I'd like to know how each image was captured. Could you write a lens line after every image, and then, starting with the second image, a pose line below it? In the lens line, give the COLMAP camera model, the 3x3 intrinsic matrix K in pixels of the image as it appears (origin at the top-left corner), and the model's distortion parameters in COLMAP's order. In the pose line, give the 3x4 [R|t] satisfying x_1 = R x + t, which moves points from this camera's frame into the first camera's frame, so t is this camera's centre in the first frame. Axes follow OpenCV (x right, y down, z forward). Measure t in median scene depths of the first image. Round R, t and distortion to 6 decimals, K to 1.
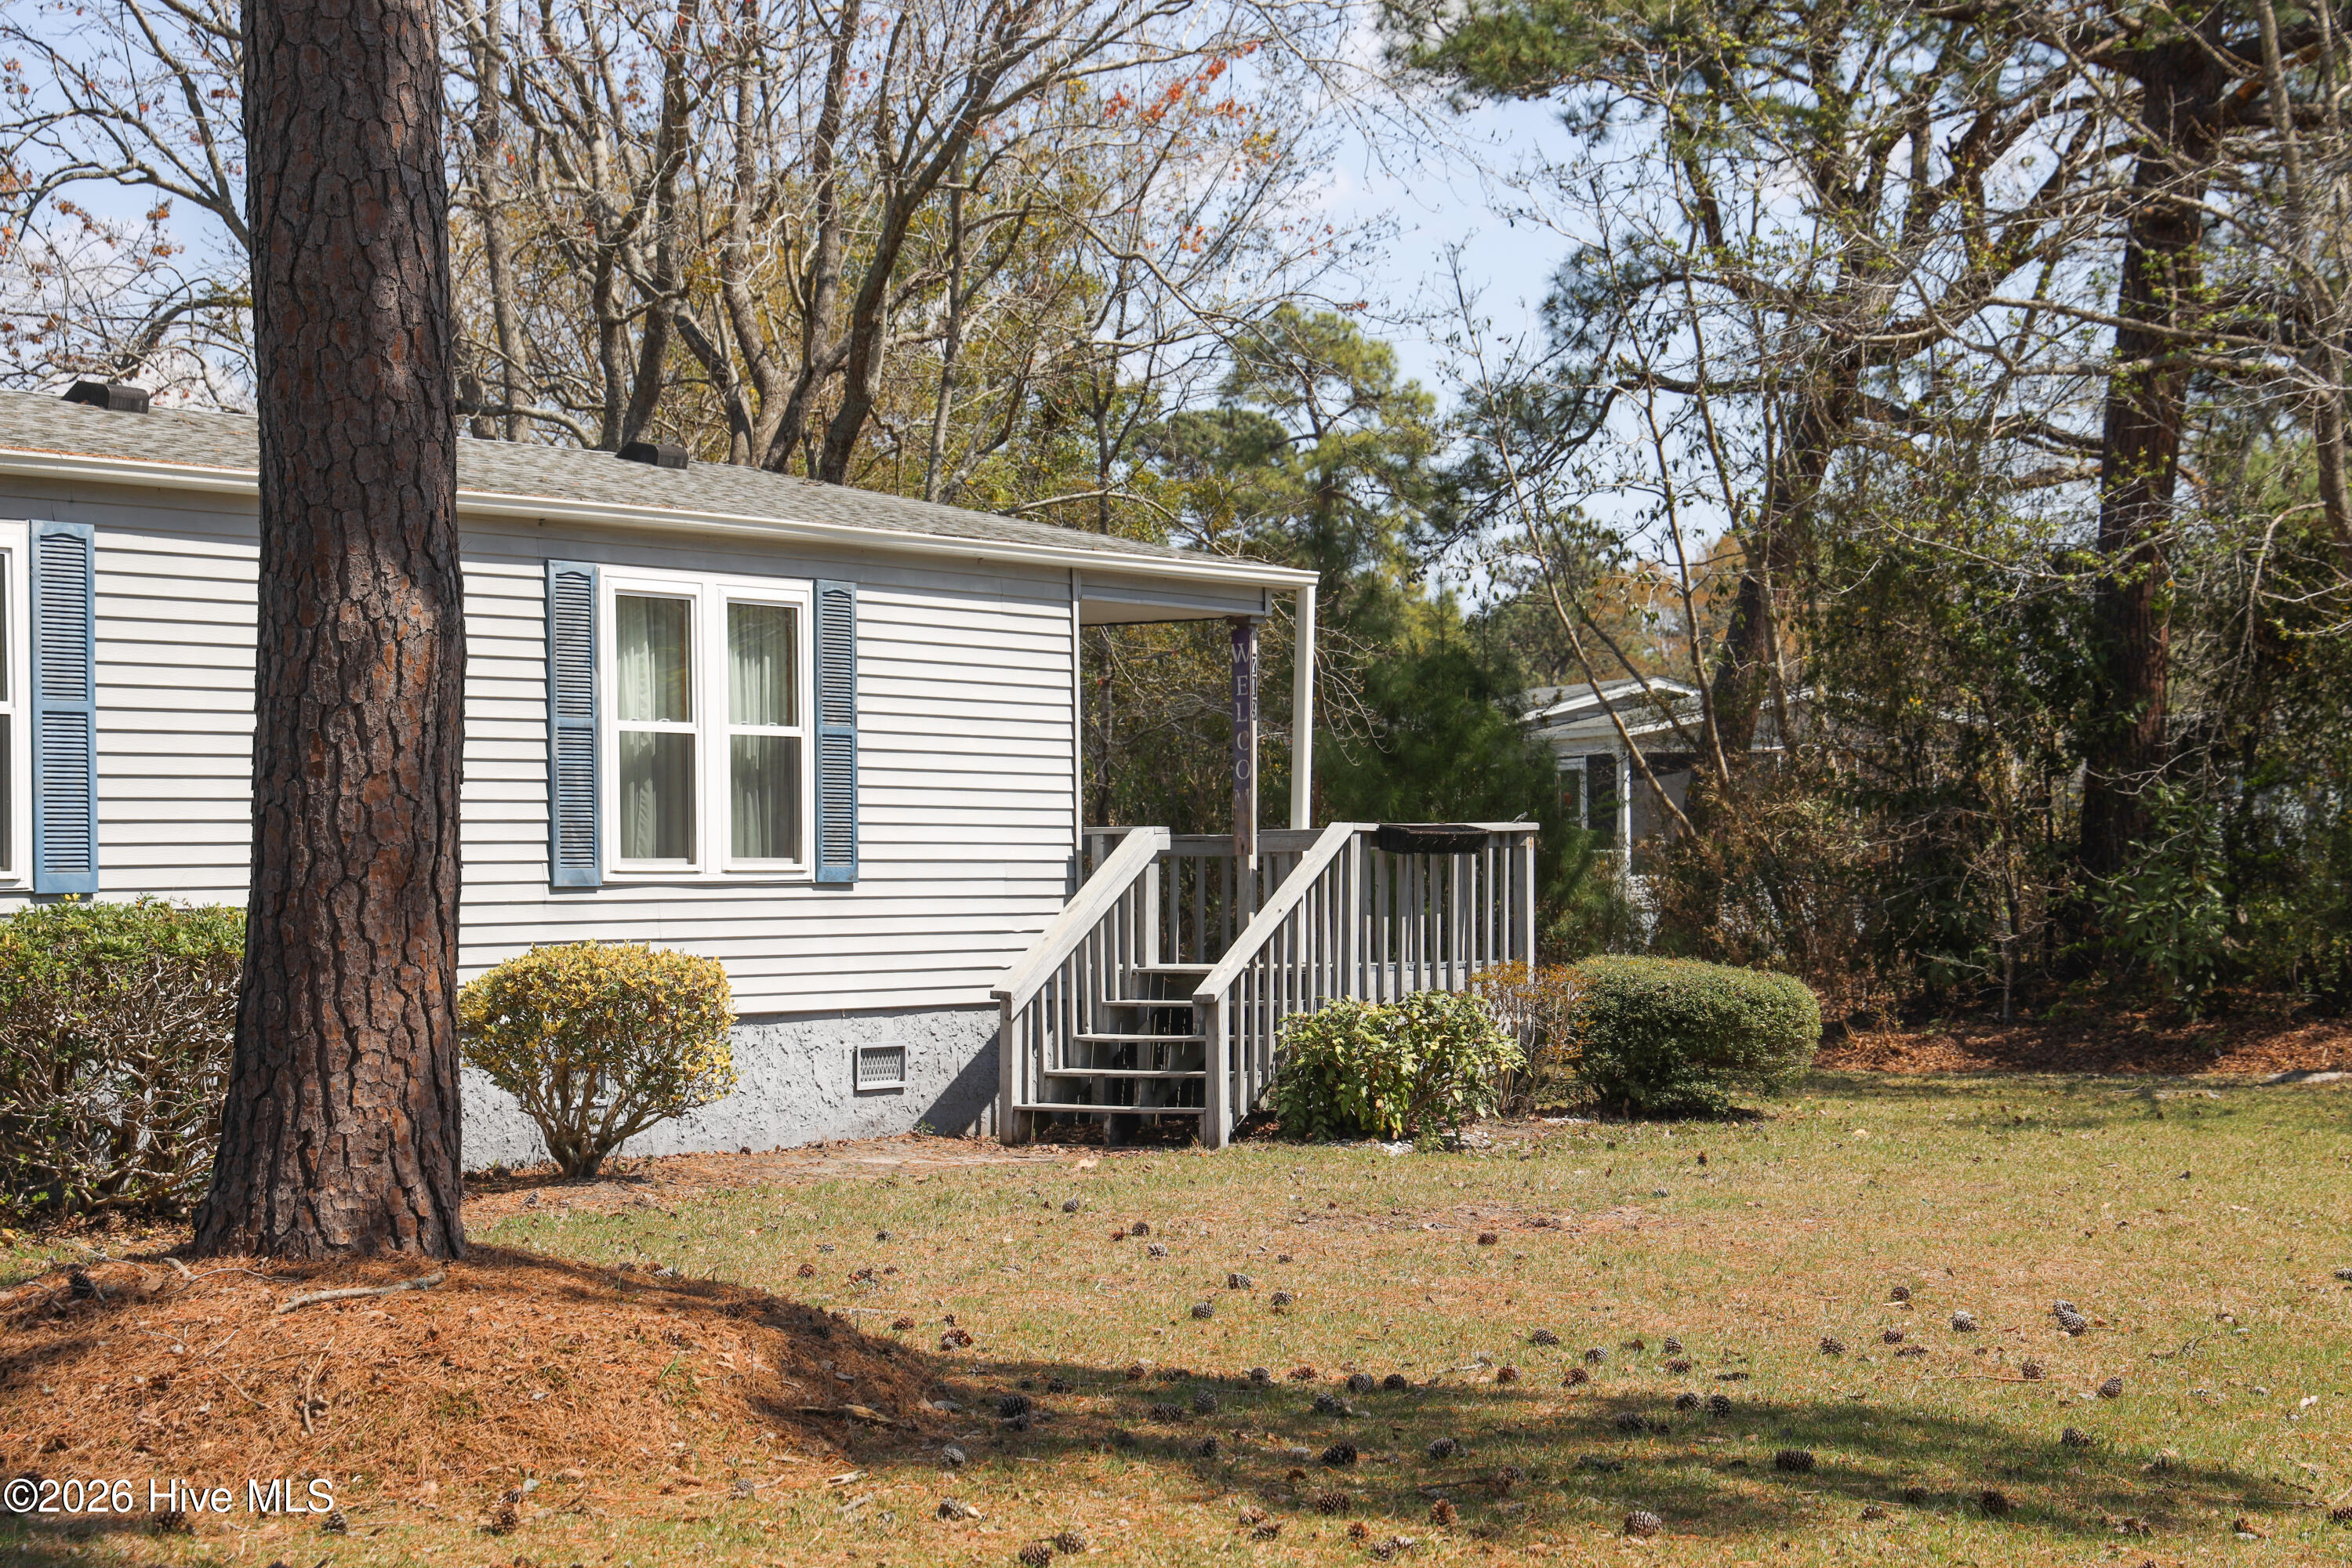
lens RADIAL K [[4699.6, 0, 1255.8], [0, 4699.6, 808.4], [0, 0, 1]] dist [0.285182, 0.000000]
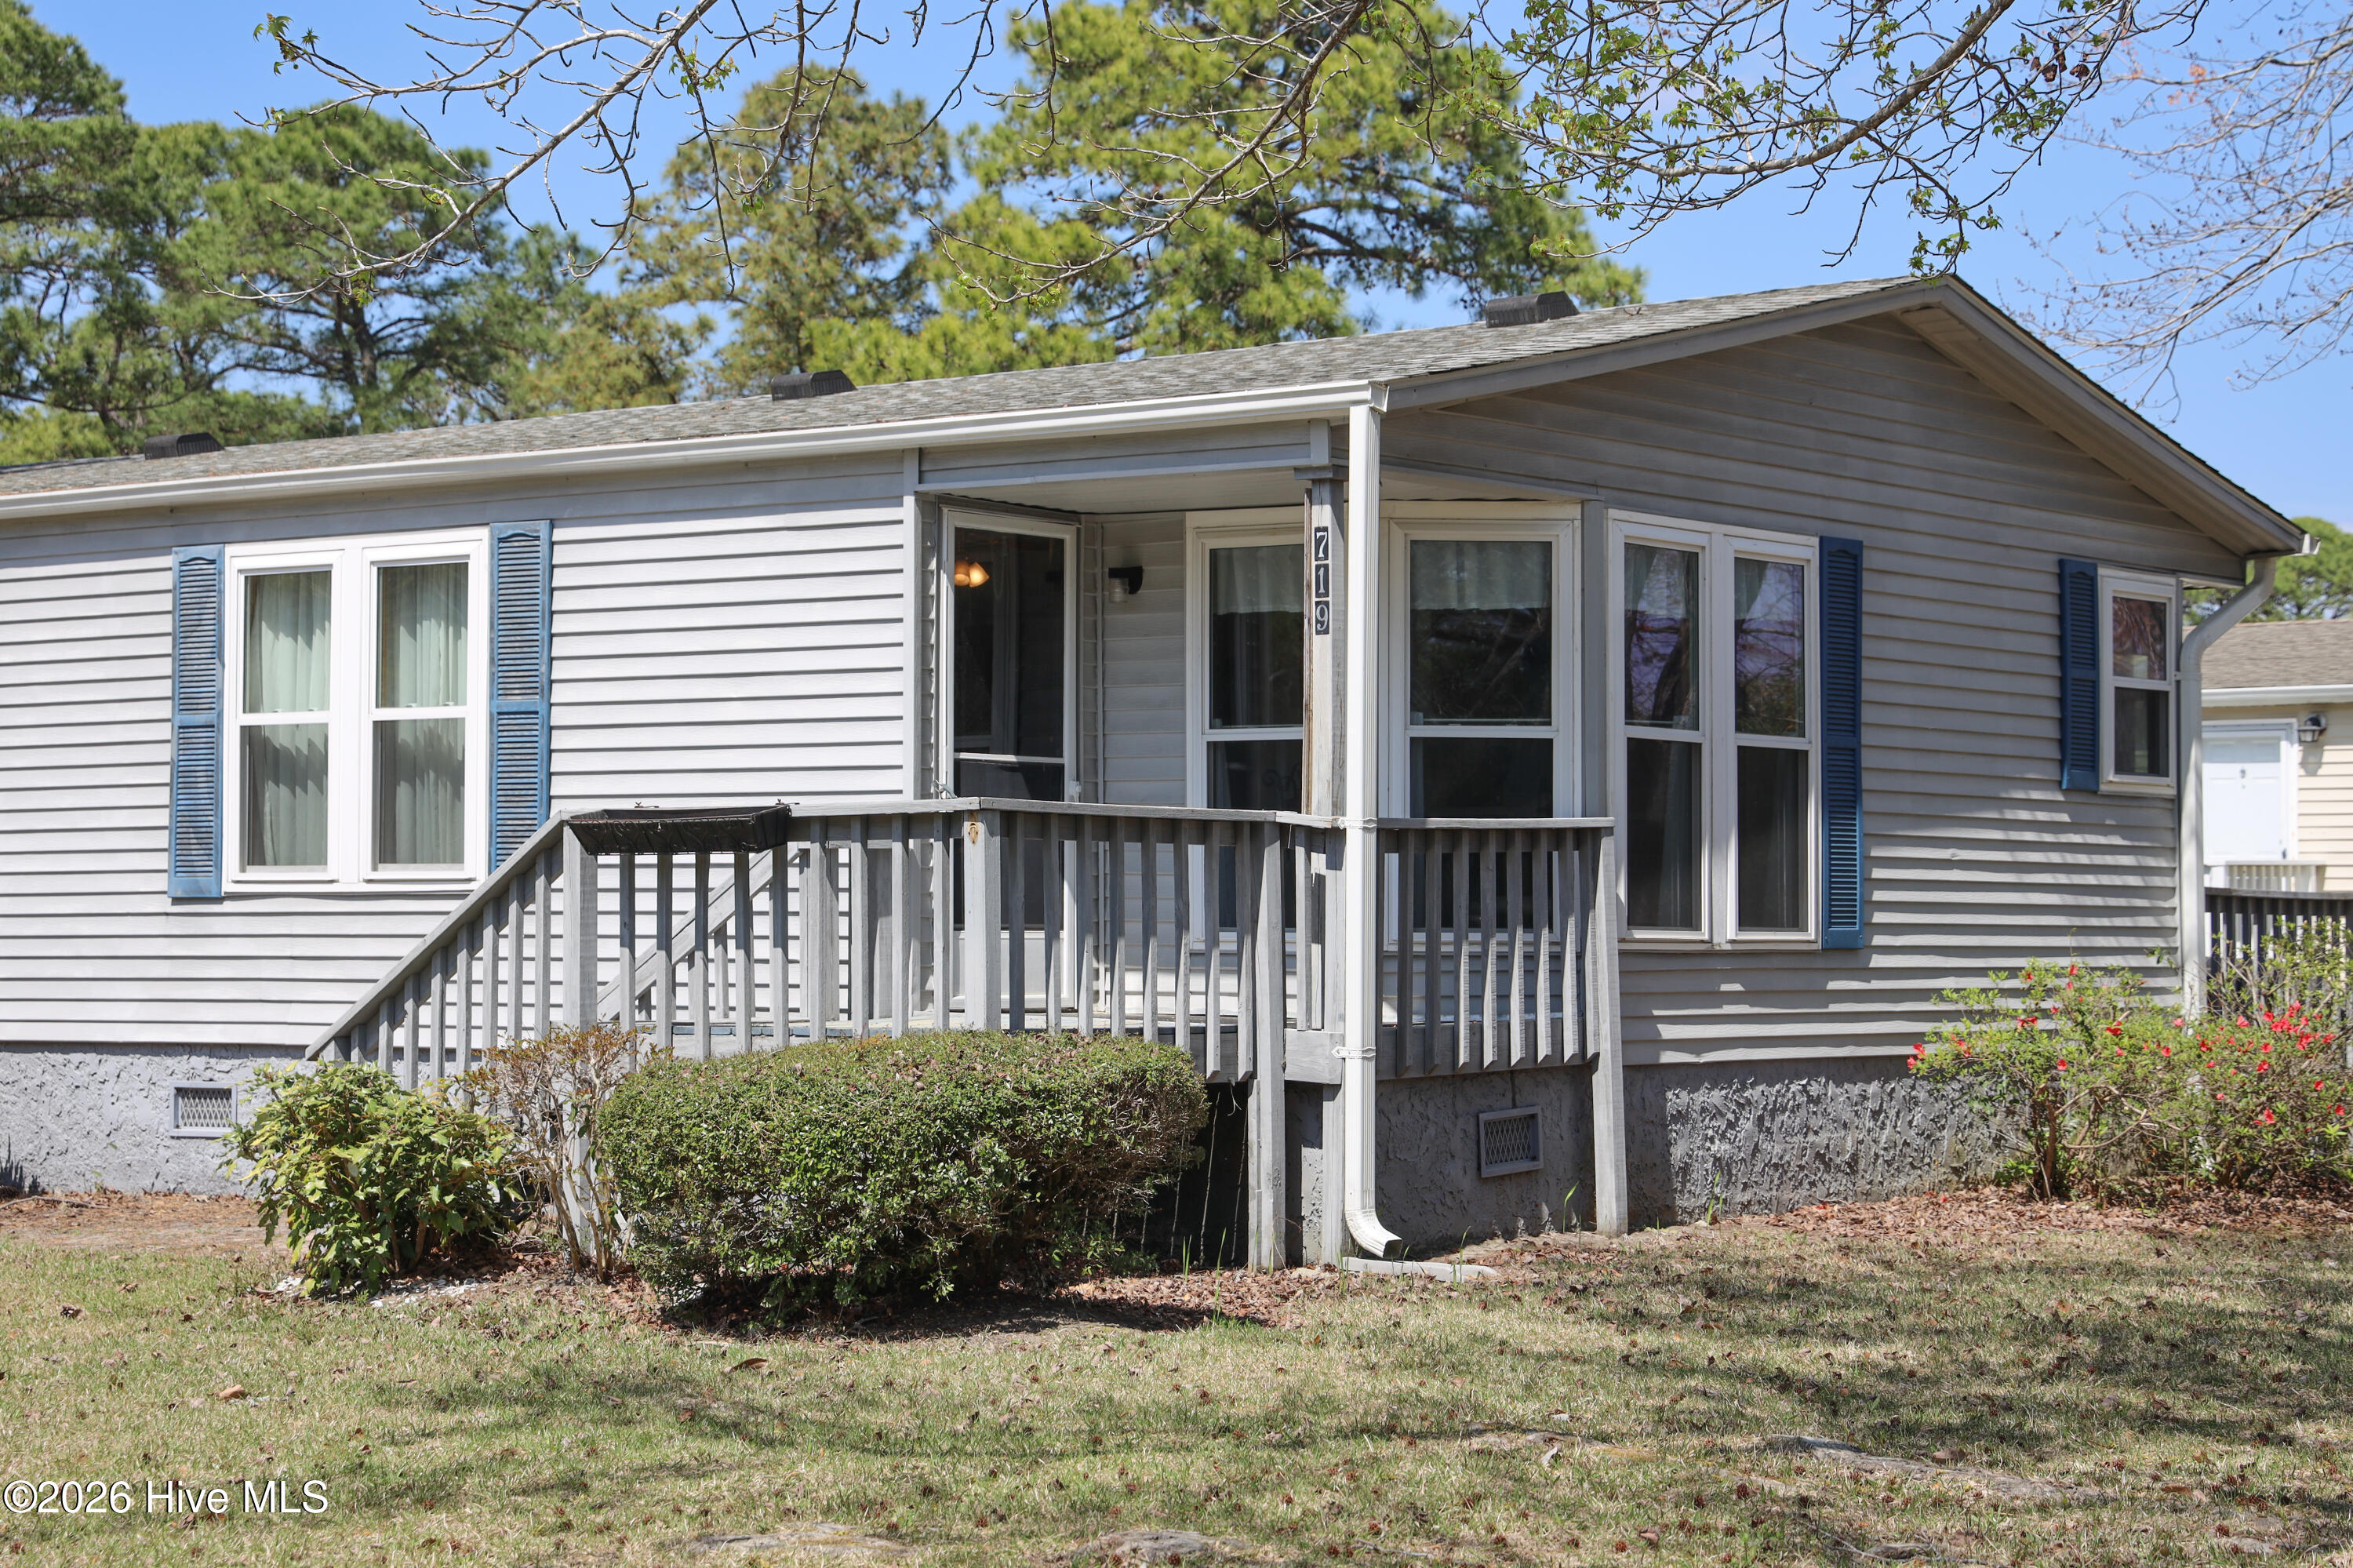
lens RADIAL K [[4531.3, 0, 1190.9], [0, 4531.3, 789.0], [0, 0, 1]] dist [0.377737, 0.000000]
pose [[-0.078511, -0.022040, -0.996670, 0.728487], [0.015001, 0.999616, -0.023287, 0.019001], [0.996800, -0.016779, -0.078150, 1.245268]]
